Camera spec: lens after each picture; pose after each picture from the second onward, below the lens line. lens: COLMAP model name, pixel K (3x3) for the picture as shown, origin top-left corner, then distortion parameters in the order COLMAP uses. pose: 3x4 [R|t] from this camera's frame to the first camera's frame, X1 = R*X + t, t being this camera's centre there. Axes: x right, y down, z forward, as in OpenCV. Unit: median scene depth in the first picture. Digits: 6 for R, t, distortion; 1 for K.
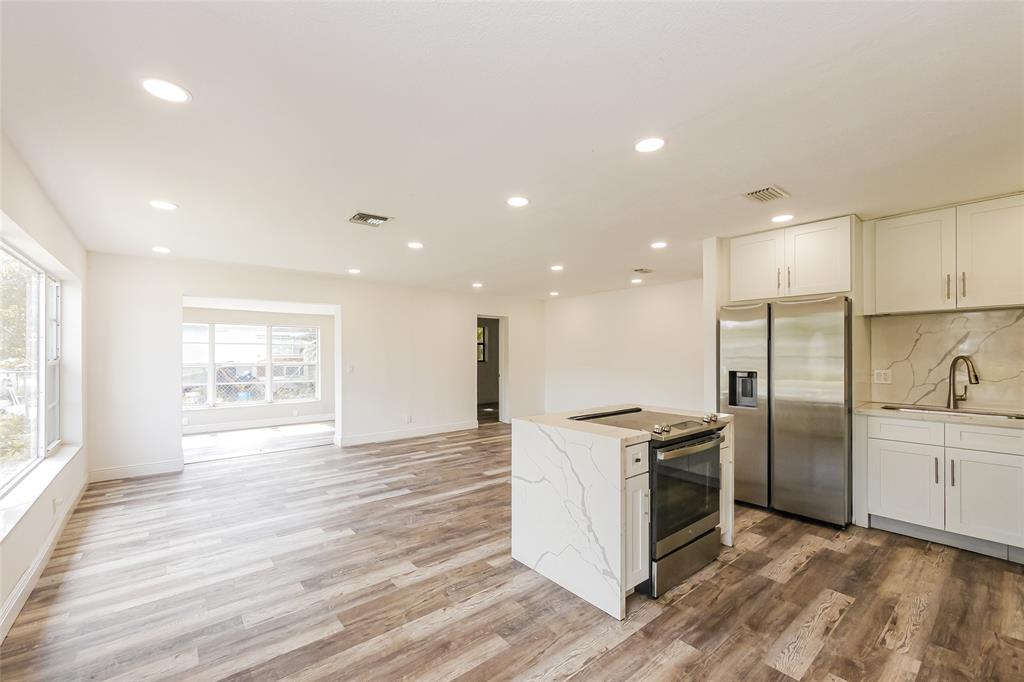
lens RADIAL K [[425.1, 0, 519.6], [0, 425.1, 351.7], [0, 0, 1]] dist [-0.005821, 0.000841]
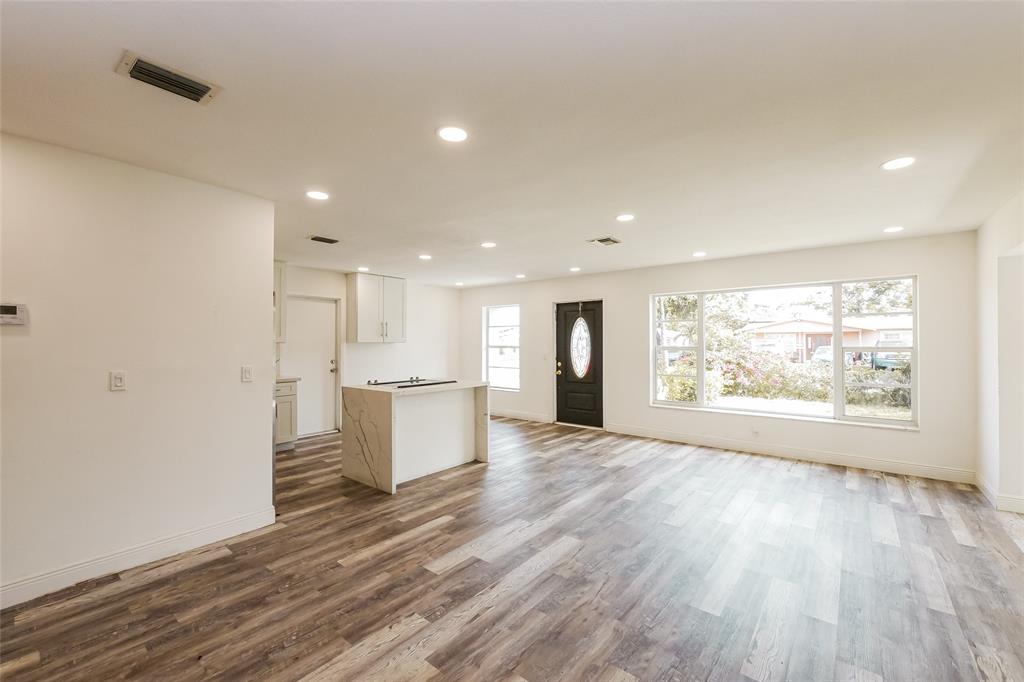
lens RADIAL K [[425.1, 0, 510.2], [0, 425.1, 342.8], [0, 0, 1]] dist [-0.005821, 0.000841]
pose [[-0.984118, 0.000267, -0.177515, 0.182009], [0.001260, 0.999984, -0.005485, 0.009188], [0.177511, -0.005622, -0.984103, 2.391876]]
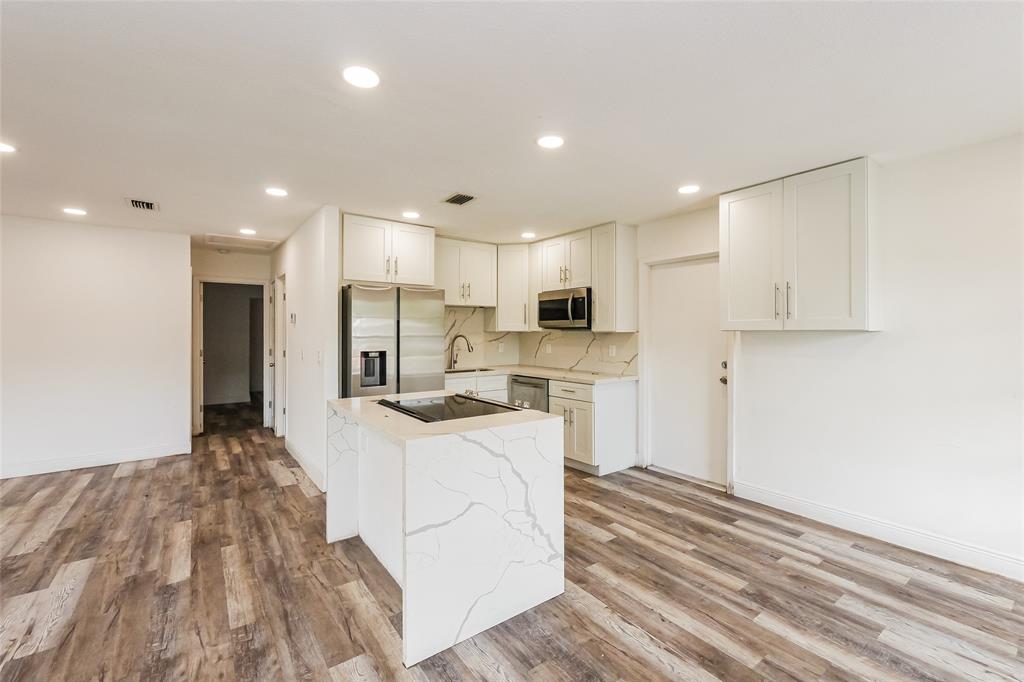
lens RADIAL K [[425.1, 0, 507.9], [0, 425.1, 331.7], [0, 0, 1]] dist [-0.005821, 0.000841]
pose [[0.076838, 0.000921, 0.997043, -0.543629], [-0.002633, 0.999996, -0.000720, -0.000113], [-0.997040, -0.002570, 0.076841, 0.714369]]
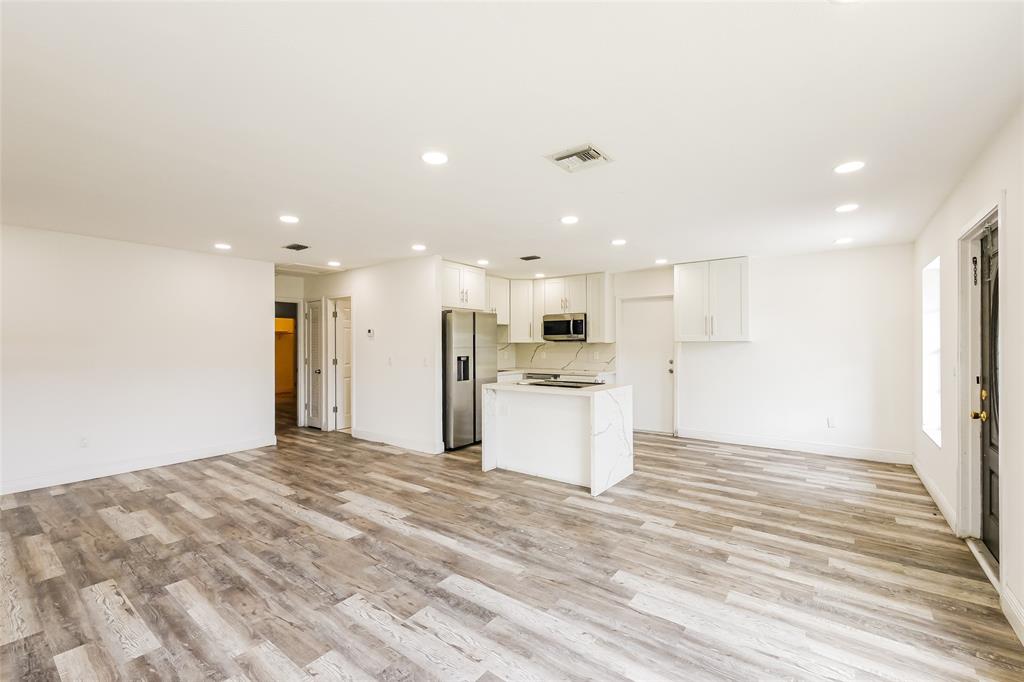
lens RADIAL K [[425.1, 0, 511.8], [0, 425.1, 343.5], [0, 0, 1]] dist [-0.005821, 0.000841]
pose [[-0.214432, 0.001740, 0.976737, -1.114728], [0.000372, 0.999998, -0.001700, 0.006059], [-0.976739, -0.000001, -0.214432, 1.360631]]
